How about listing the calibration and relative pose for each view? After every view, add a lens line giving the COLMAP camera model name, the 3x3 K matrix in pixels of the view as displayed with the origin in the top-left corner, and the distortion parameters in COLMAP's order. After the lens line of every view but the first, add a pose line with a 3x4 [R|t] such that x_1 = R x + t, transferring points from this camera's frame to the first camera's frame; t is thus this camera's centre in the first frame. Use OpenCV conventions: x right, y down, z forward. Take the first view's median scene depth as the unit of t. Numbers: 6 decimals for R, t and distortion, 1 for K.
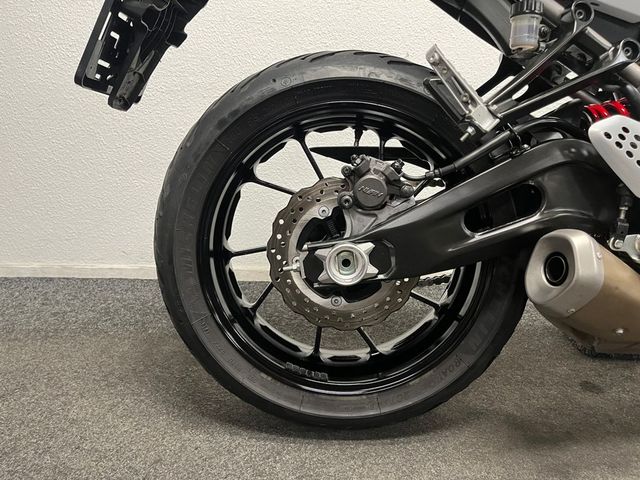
lens RADIAL K [[479.6, 0, 320.0], [0, 479.6, 240.0], [0, 0, 1]] dist [0.080396, -0.106146]
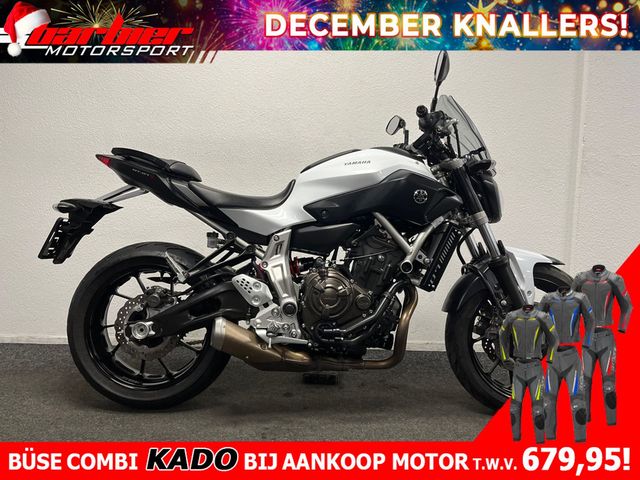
lens RADIAL K [[479.6, 0, 320.0], [0, 479.6, 240.0], [0, 0, 1]] dist [0.080396, -0.106146]
pose [[0.999607, 0.010528, 0.025996, 0.823180], [-0.006116, 0.986394, -0.164285, -0.005158], [-0.027372, 0.164061, 0.986070, -1.428676]]
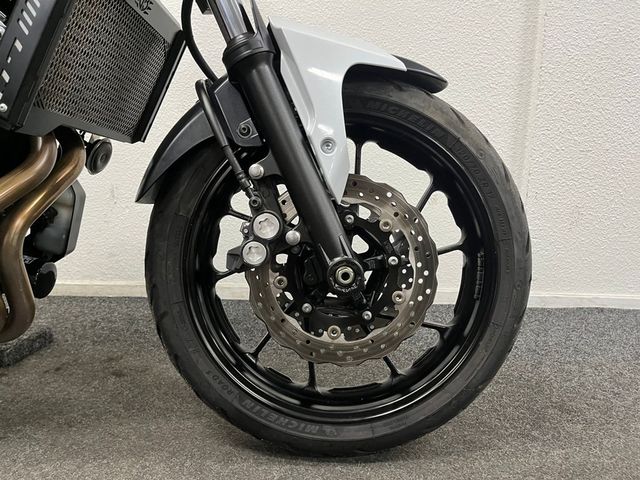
lens RADIAL K [[479.6, 0, 320.0], [0, 479.6, 240.0], [0, 0, 1]] dist [0.080396, -0.106146]
pose [[0.999882, 0.011129, -0.010588, 1.898485], [-0.011794, 0.997817, -0.064971, 0.081053], [0.009842, 0.065088, 0.997831, 0.063737]]
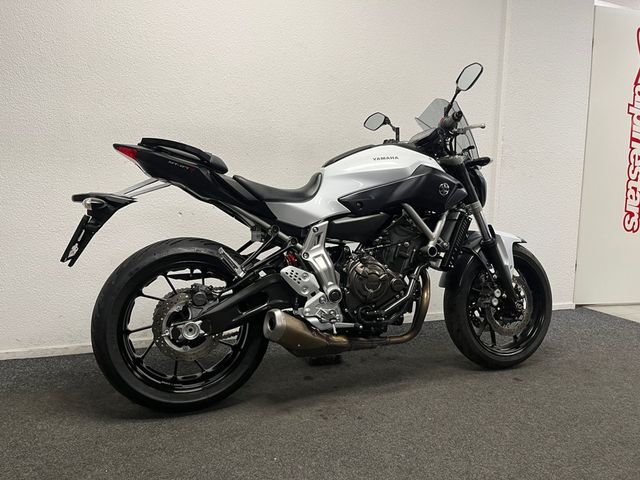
lens RADIAL K [[479.6, 0, 320.0], [0, 479.6, 240.0], [0, 0, 1]] dist [0.080396, -0.106146]
pose [[0.932745, -0.031637, 0.359145, -0.175843], [0.078976, 0.989879, -0.117912, -0.055711], [-0.351780, 0.138346, 0.925803, -1.374116]]
